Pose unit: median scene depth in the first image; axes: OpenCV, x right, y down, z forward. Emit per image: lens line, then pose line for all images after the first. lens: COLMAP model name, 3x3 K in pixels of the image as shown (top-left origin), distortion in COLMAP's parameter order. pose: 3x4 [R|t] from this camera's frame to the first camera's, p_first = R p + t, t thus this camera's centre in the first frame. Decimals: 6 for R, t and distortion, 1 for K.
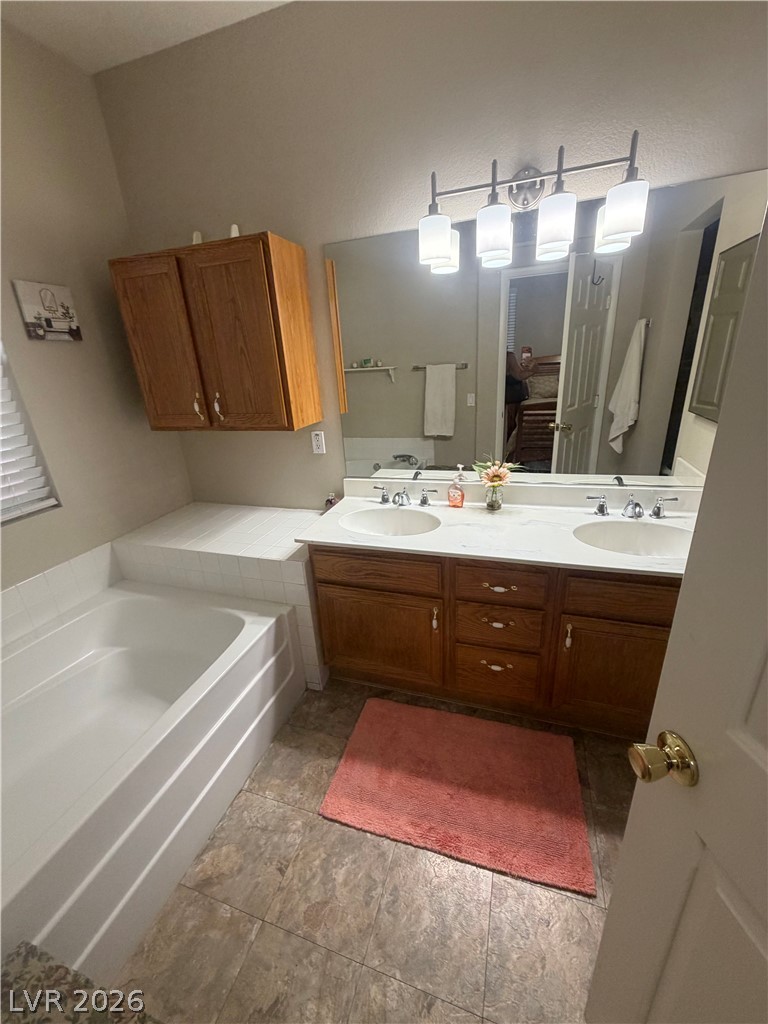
lens RADIAL K [[413.8, 0, 384.4], [0, 413.8, 513.1], [0, 0, 1]] dist [0.000007, -0.000003]
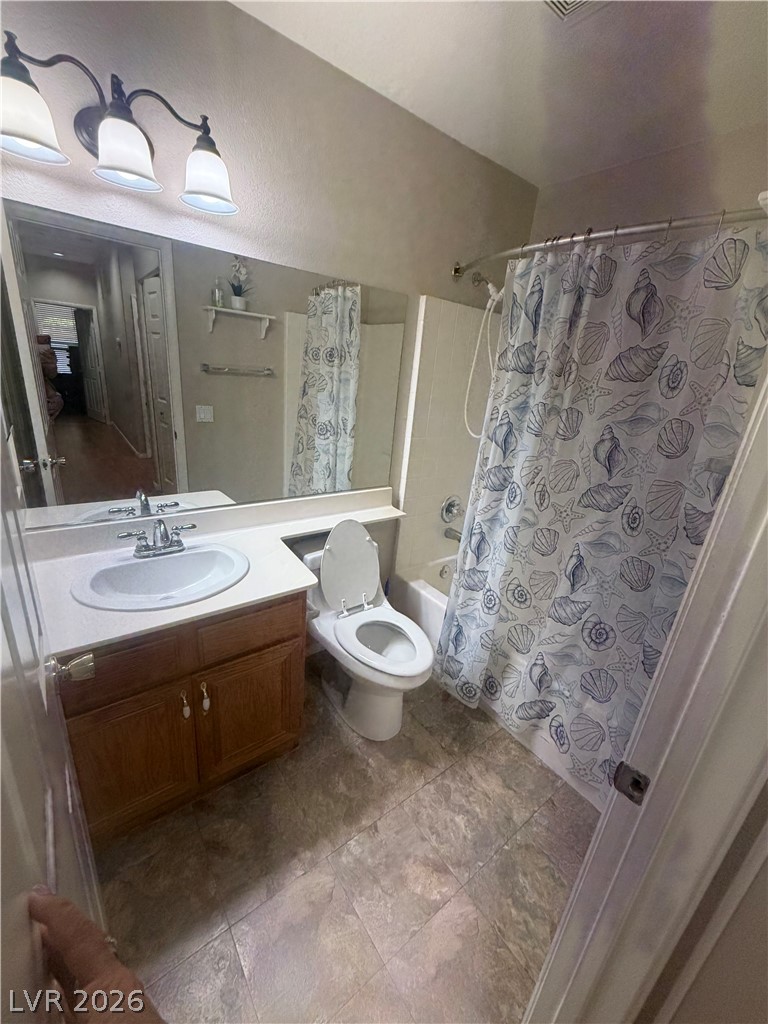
lens RADIAL K [[413.8, 0, 384.9], [0, 413.8, 510.8], [0, 0, 1]] dist [0.000007, -0.000003]
pose [[-0.553379, 0.281263, -0.784004, 0.682318], [-0.348690, 0.776585, 0.524720, -0.334063], [0.756430, 0.563744, -0.331672, 0.749466]]
